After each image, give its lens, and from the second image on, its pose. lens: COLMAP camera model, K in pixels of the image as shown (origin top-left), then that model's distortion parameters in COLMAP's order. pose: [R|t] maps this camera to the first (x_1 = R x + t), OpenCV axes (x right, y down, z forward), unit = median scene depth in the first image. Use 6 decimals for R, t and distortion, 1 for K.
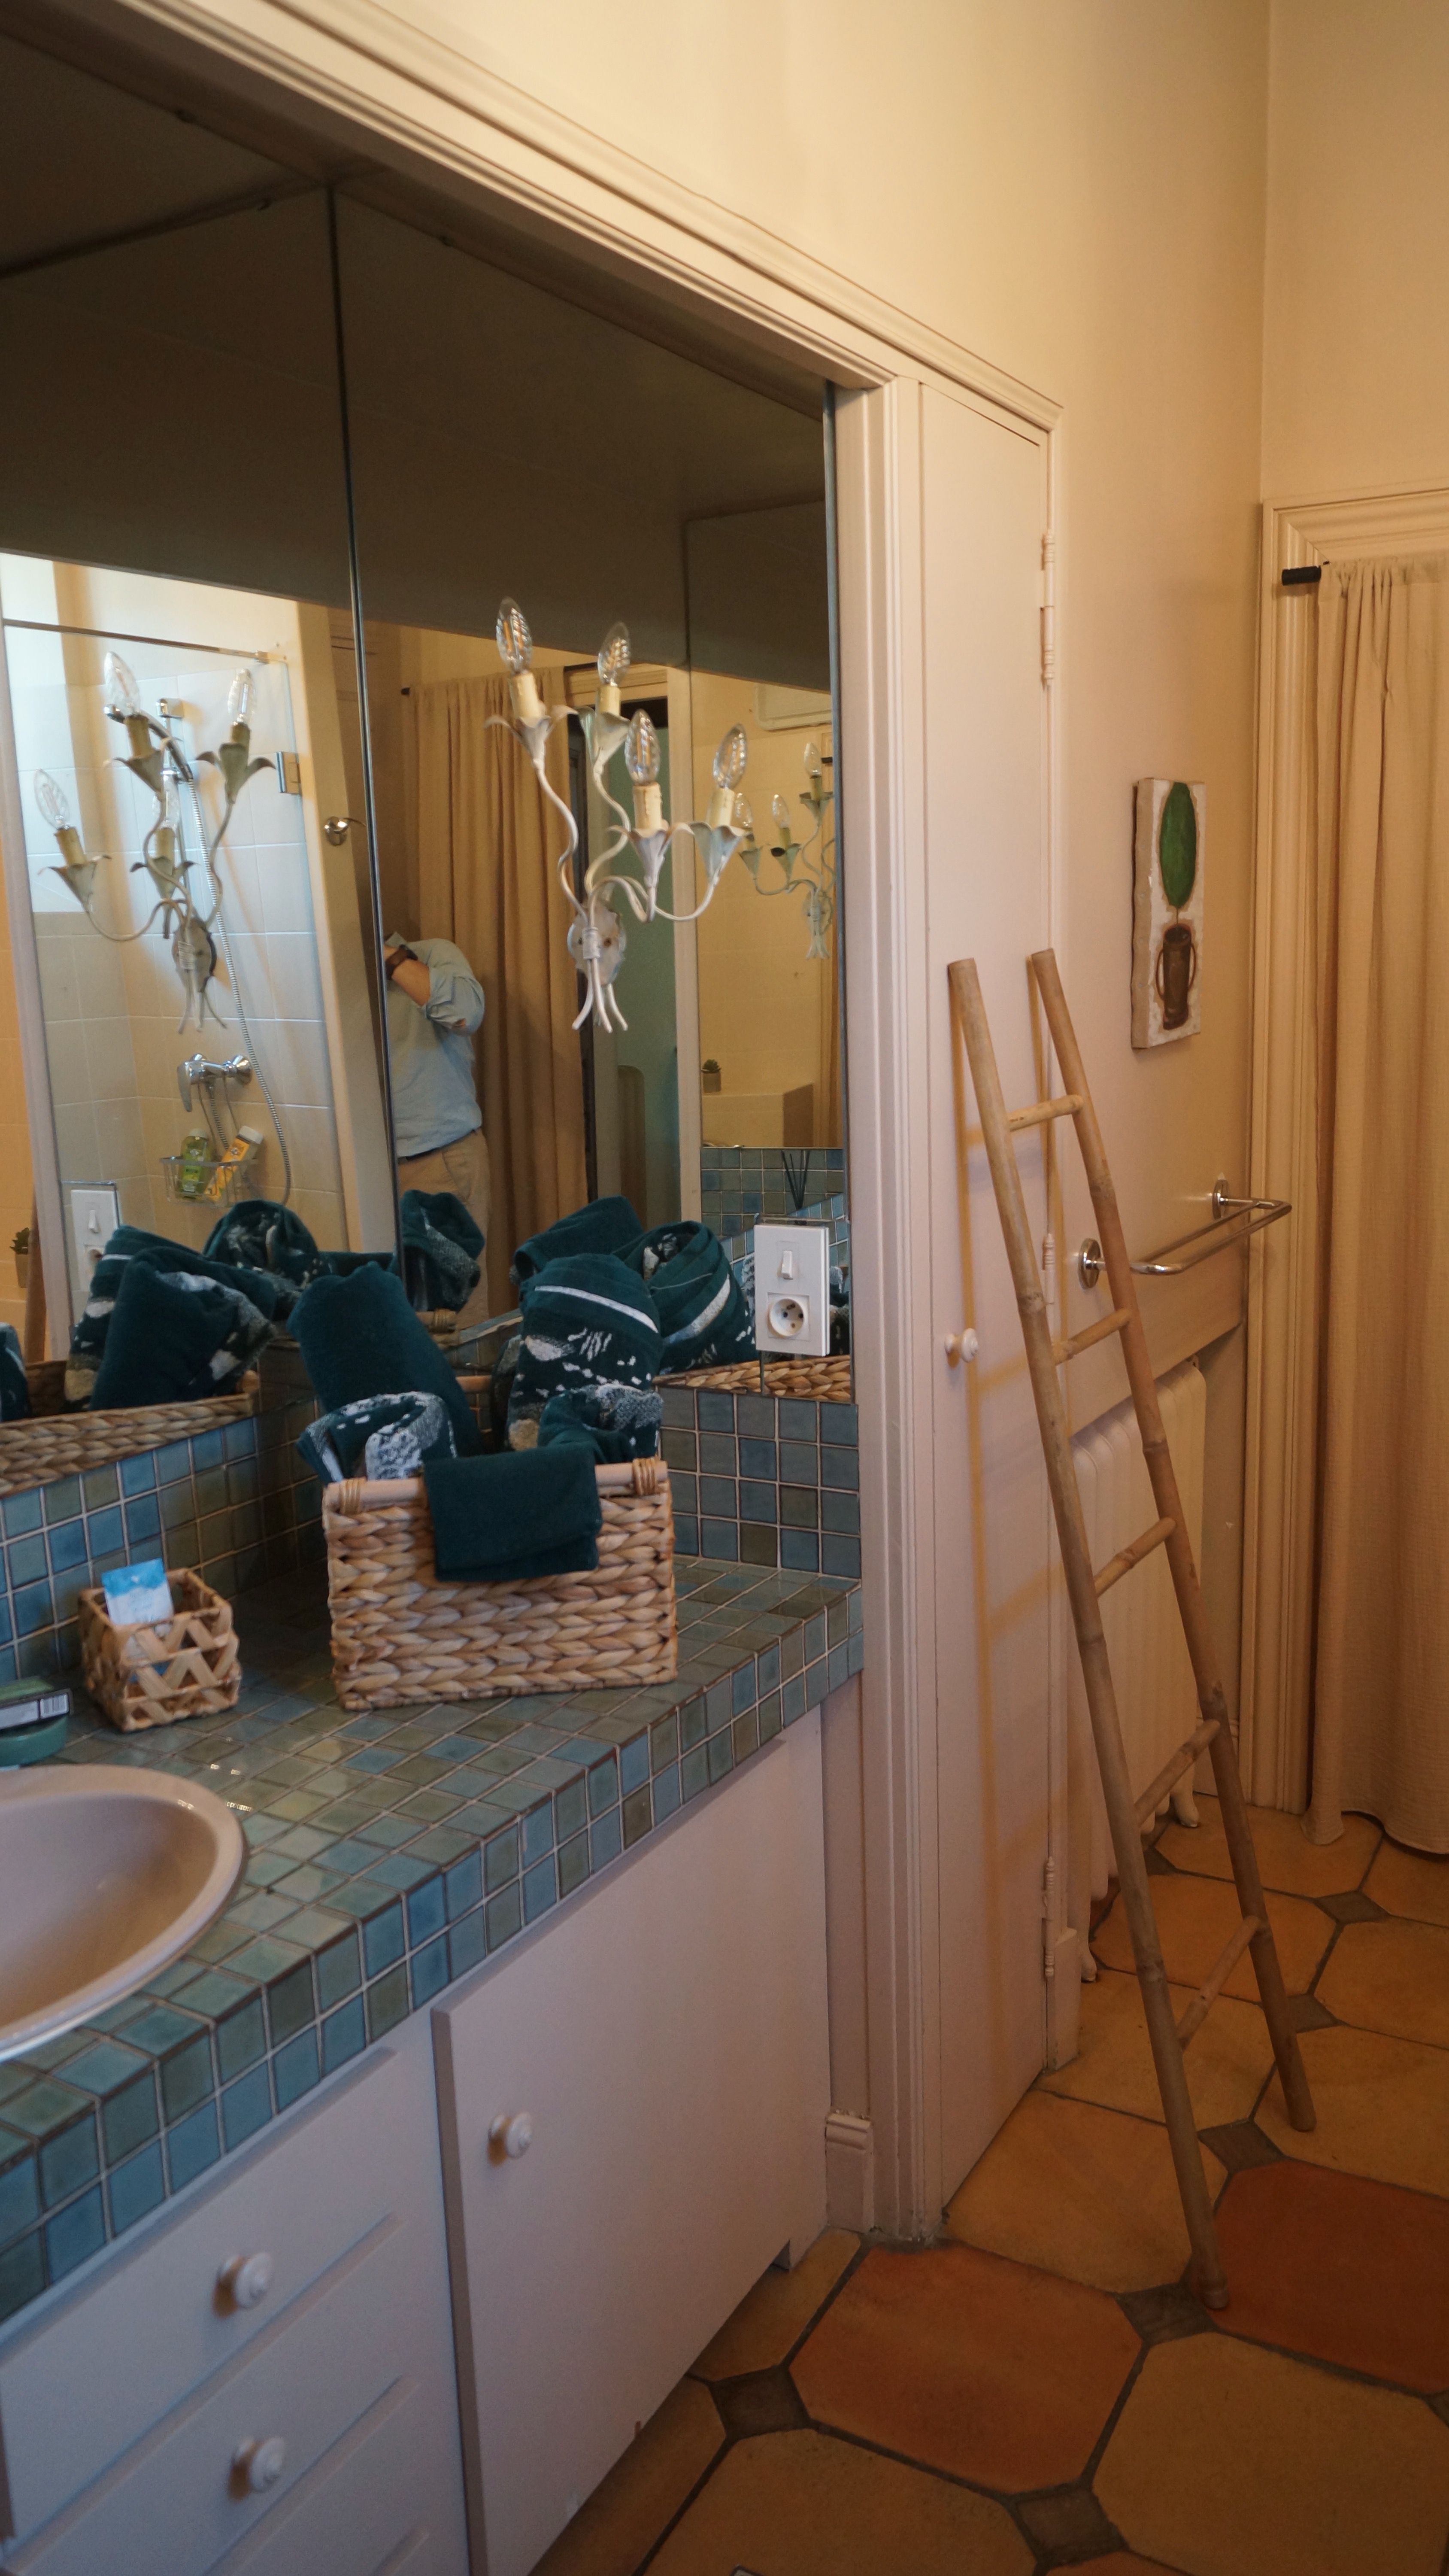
lens RADIAL K [[1961.6, 0, 724.5], [0, 1961.6, 1288.0], [0, 0, 1]] dist [-0.004091, -0.002677]
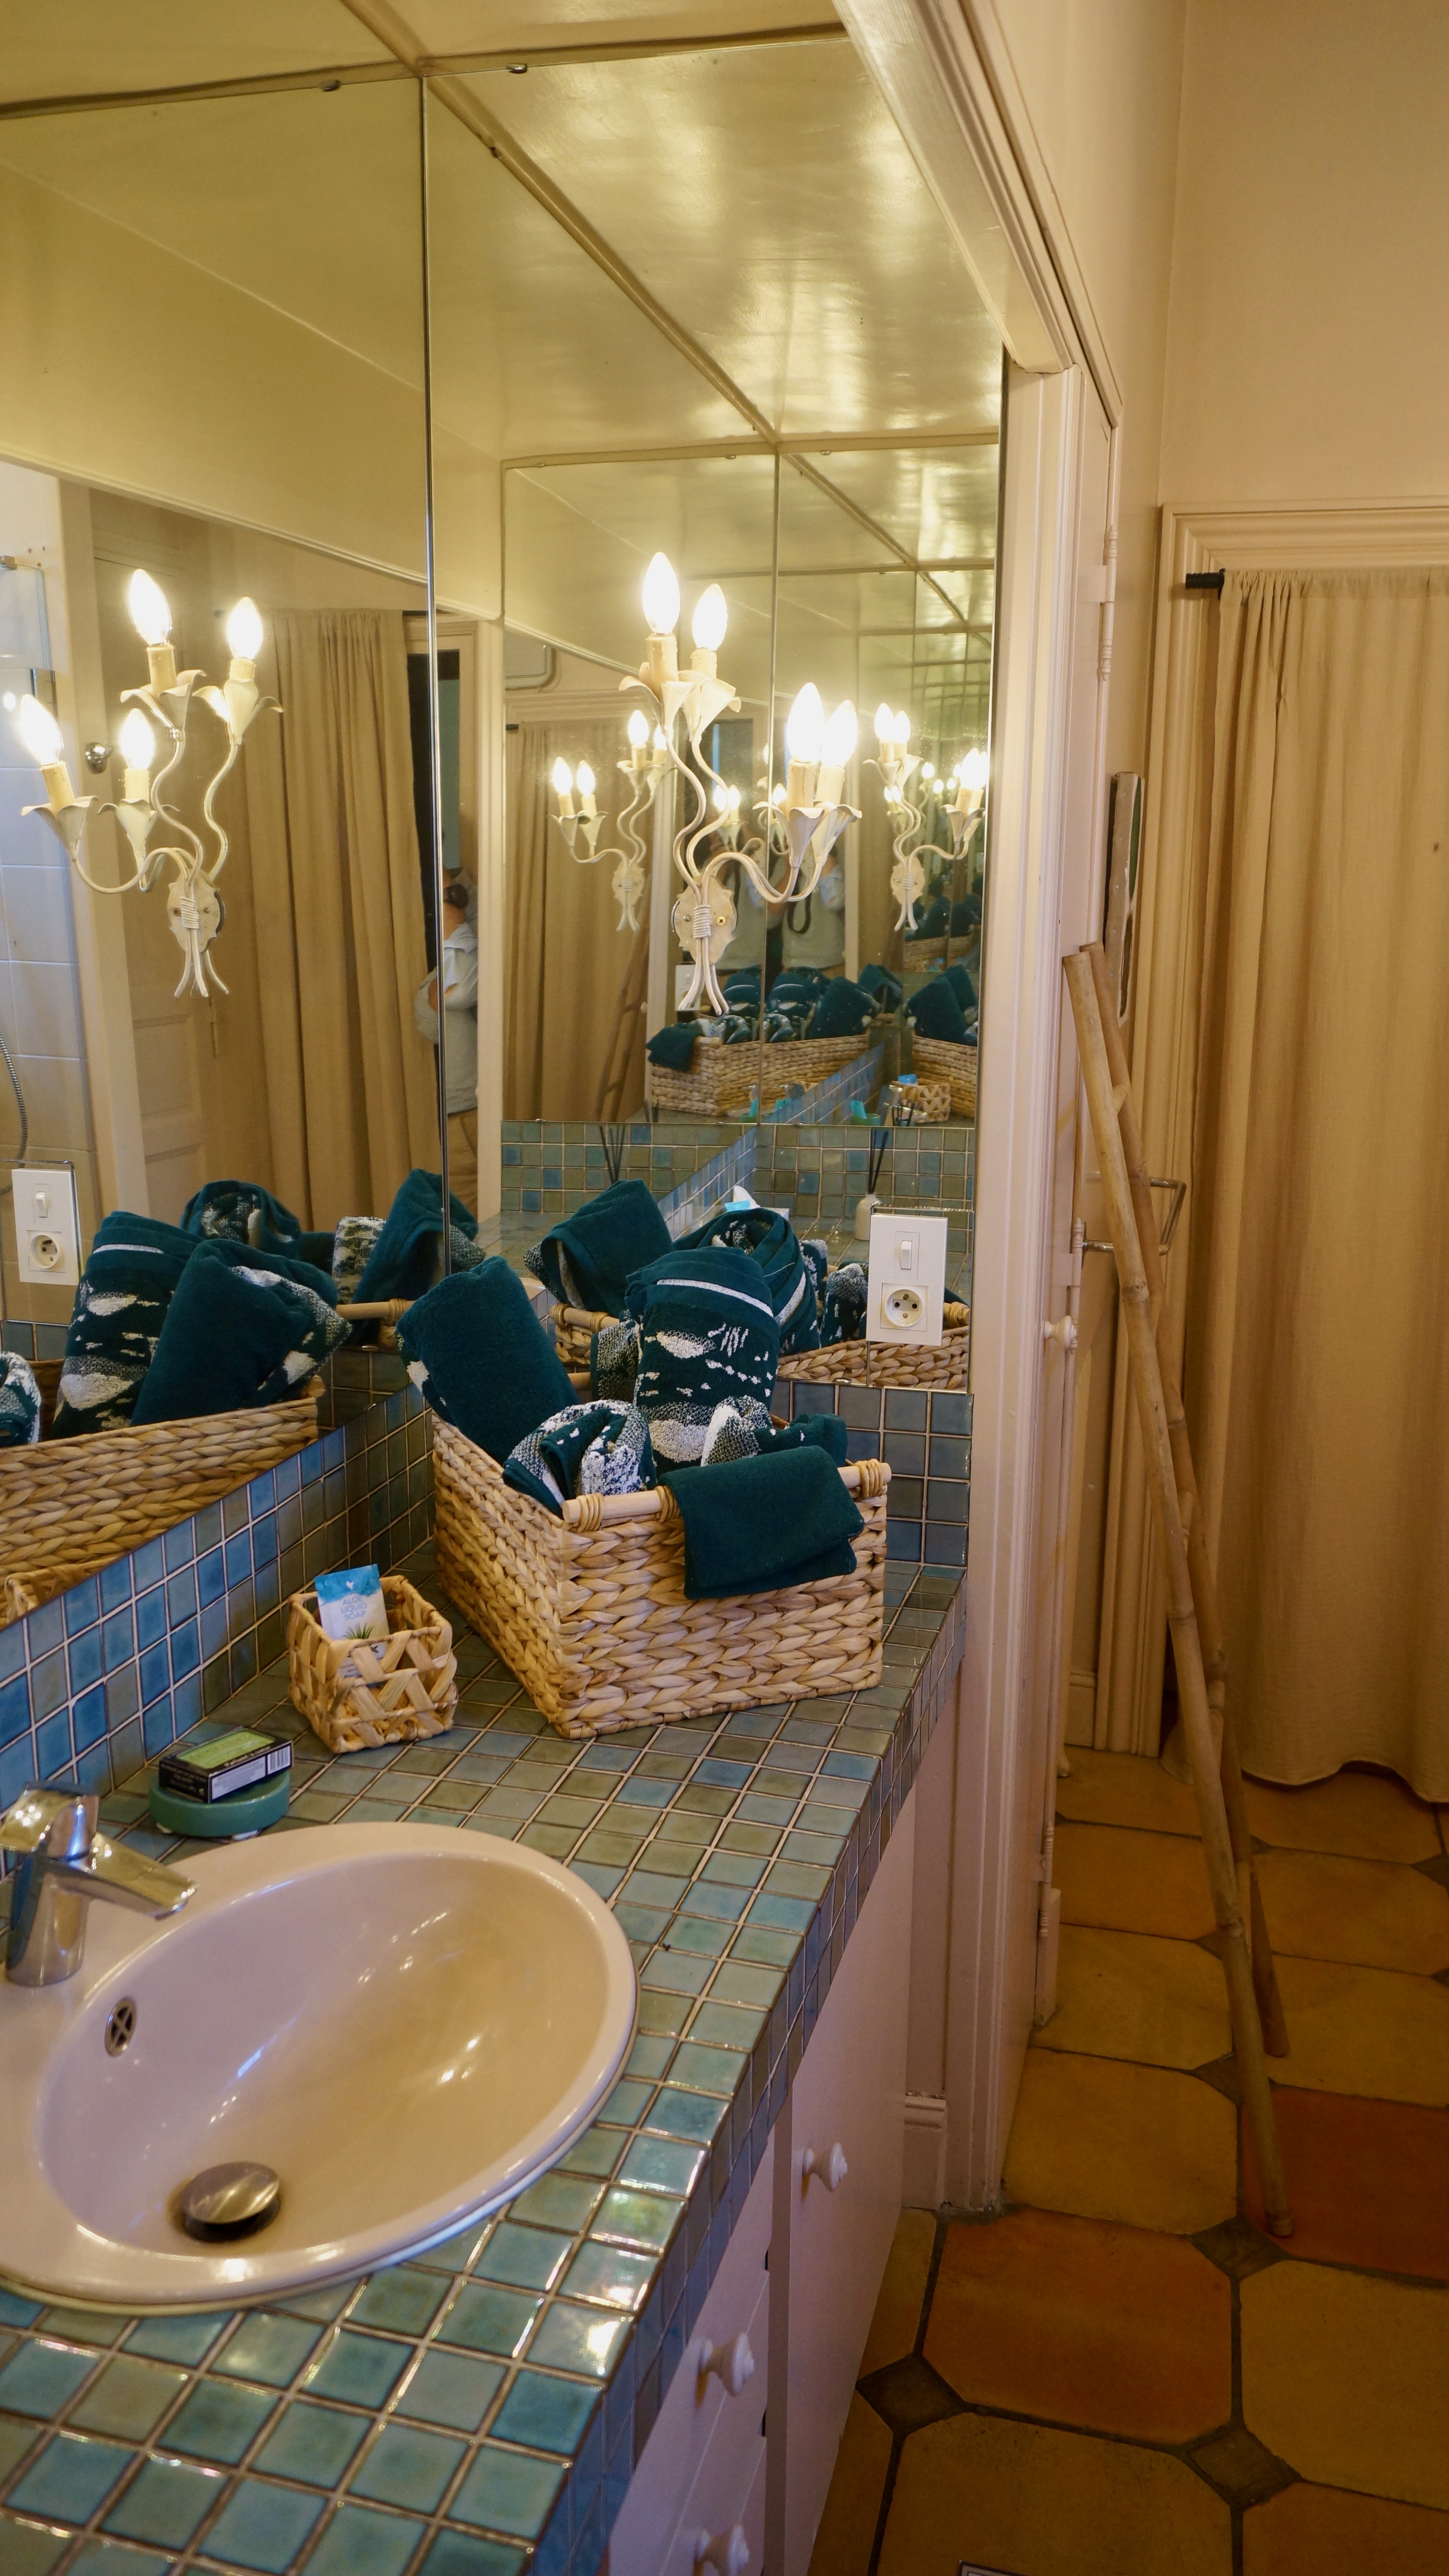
lens RADIAL K [[1949.8, 0, 724.5], [0, 1949.8, 1288.0], [0, 0, 1]] dist [-0.000373, -0.004367]
pose [[0.966546, -0.012506, 0.256187, -0.326767], [0.006115, 0.999650, 0.025728, -0.022333], [-0.256419, -0.023301, 0.966285, 0.076792]]
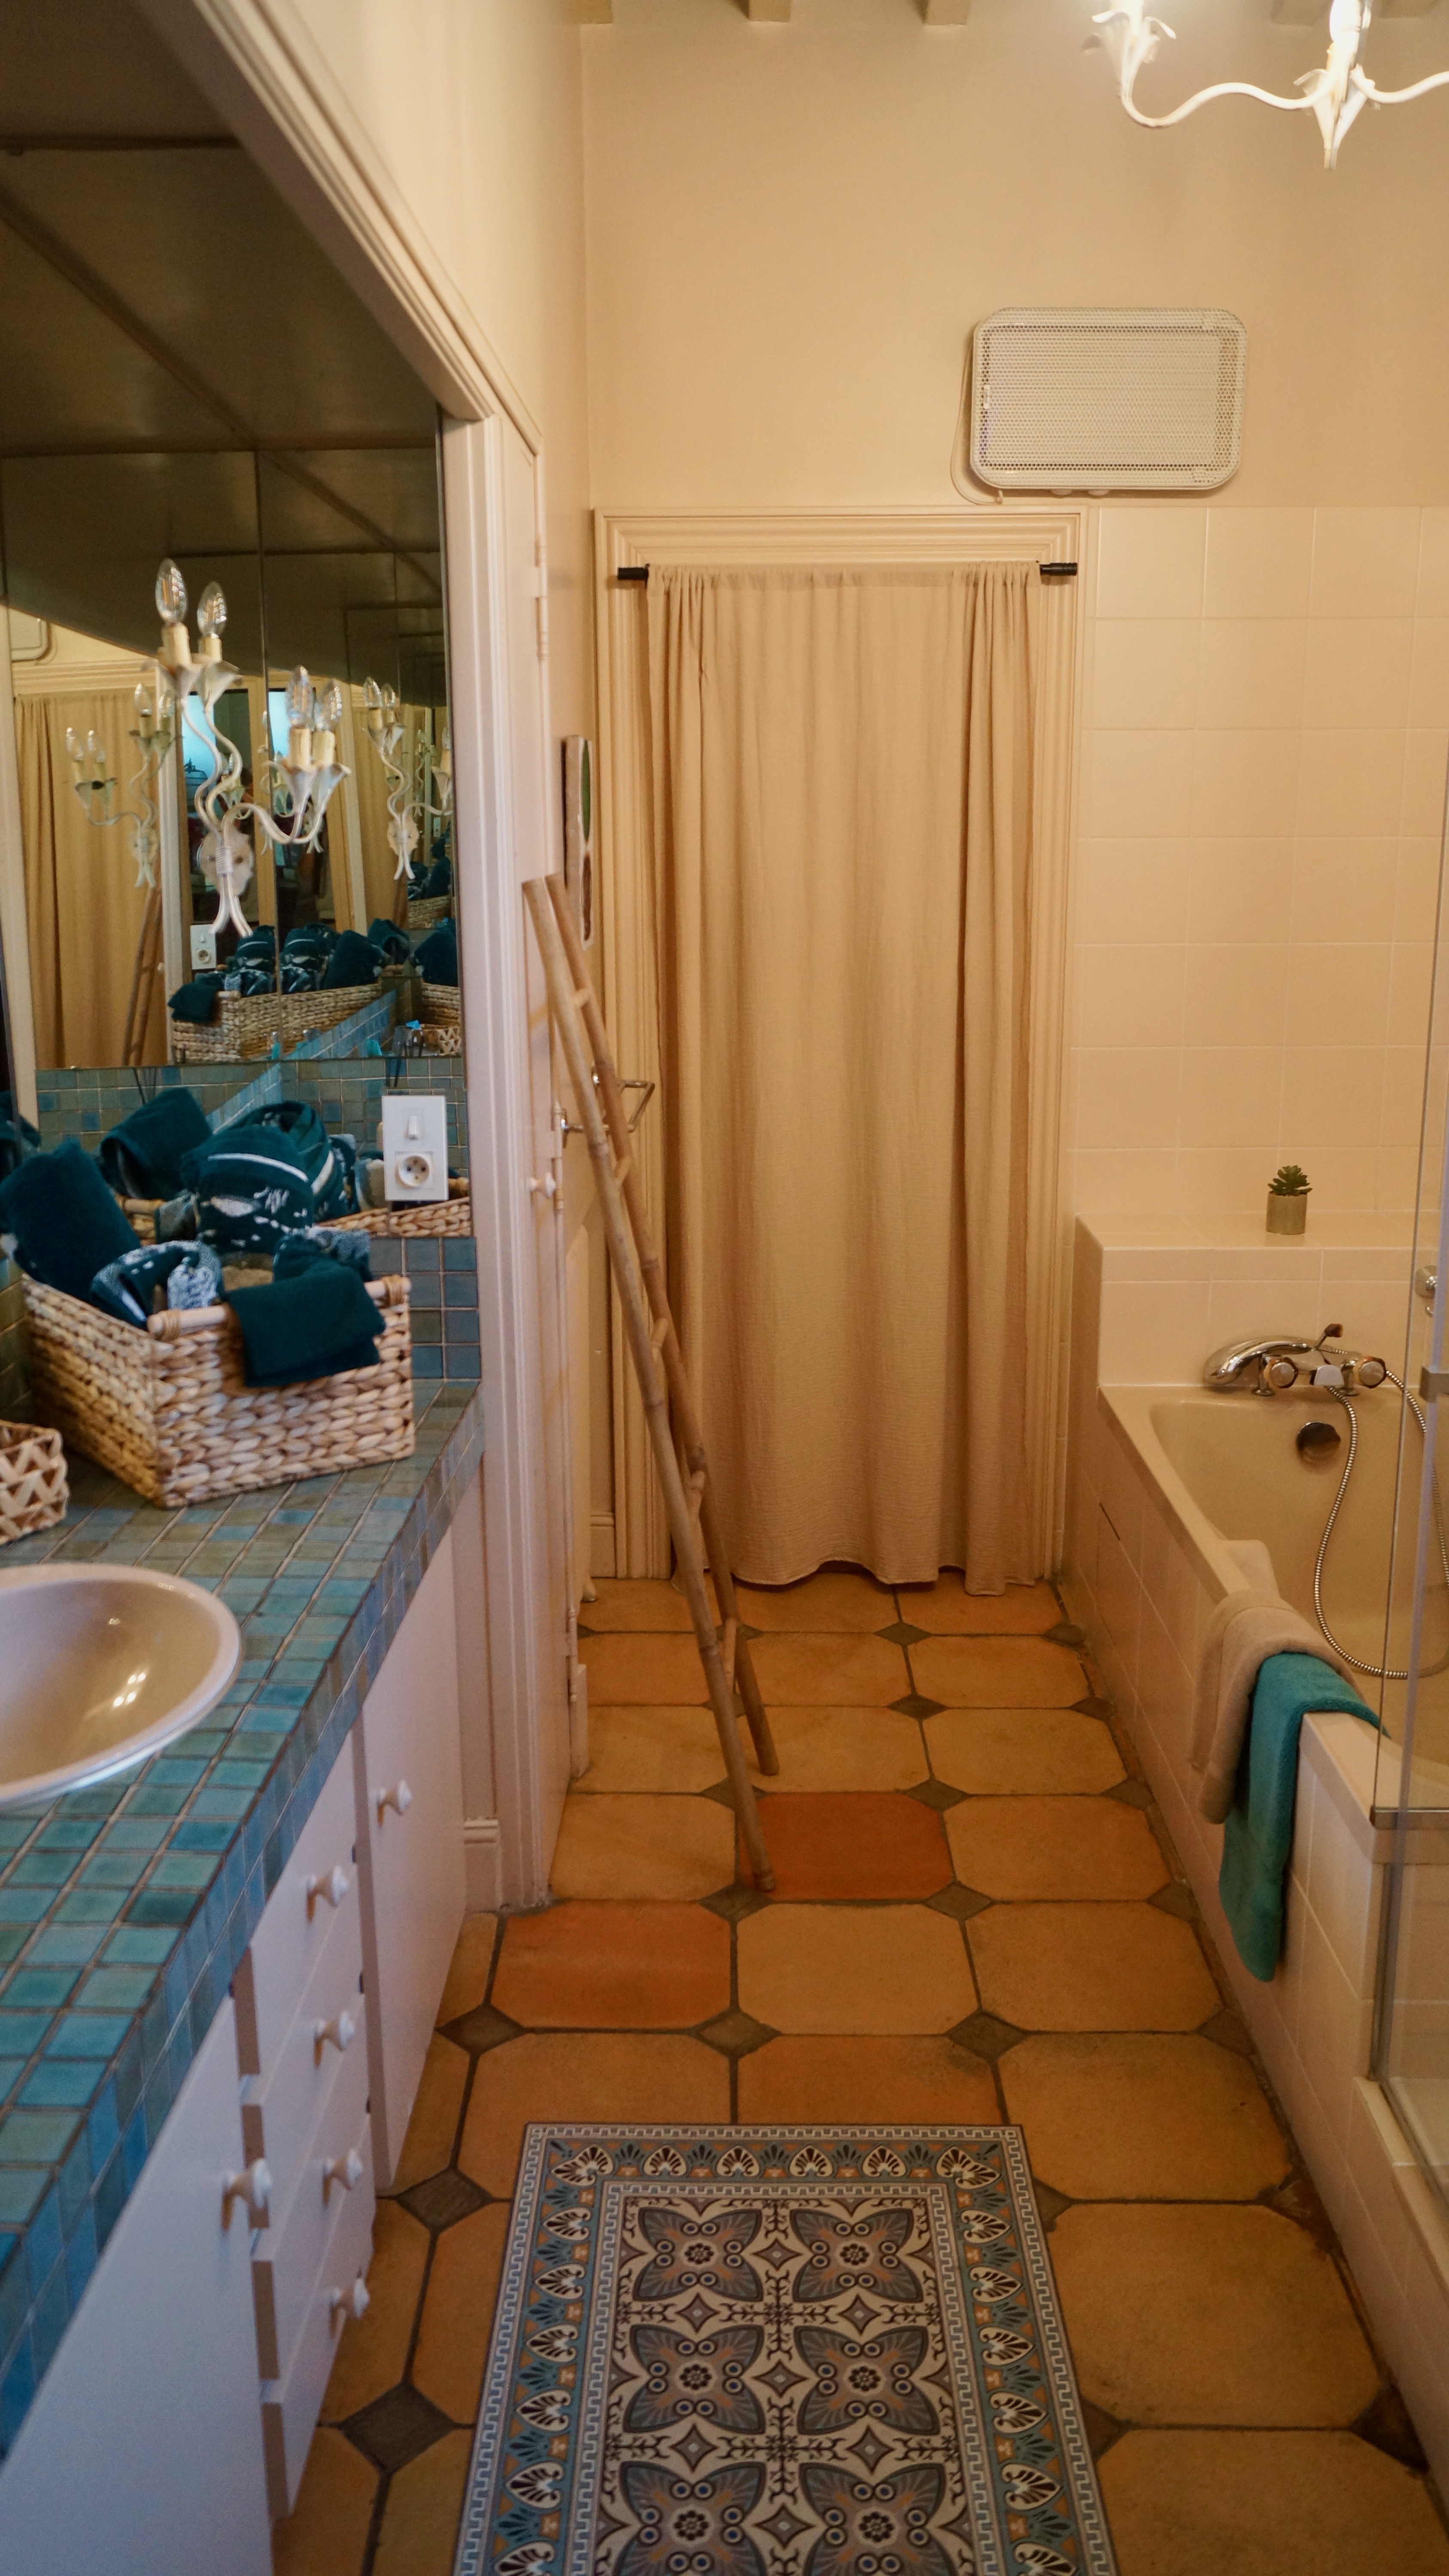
lens RADIAL K [[1961.6, 0, 724.5], [0, 1961.6, 1288.0], [0, 0, 1]] dist [-0.004091, -0.002677]
pose [[0.877437, -0.083923, 0.472293, -0.406778], [0.069118, 0.996422, 0.048646, 0.044243], [-0.474686, -0.010040, 0.880098, -0.181296]]
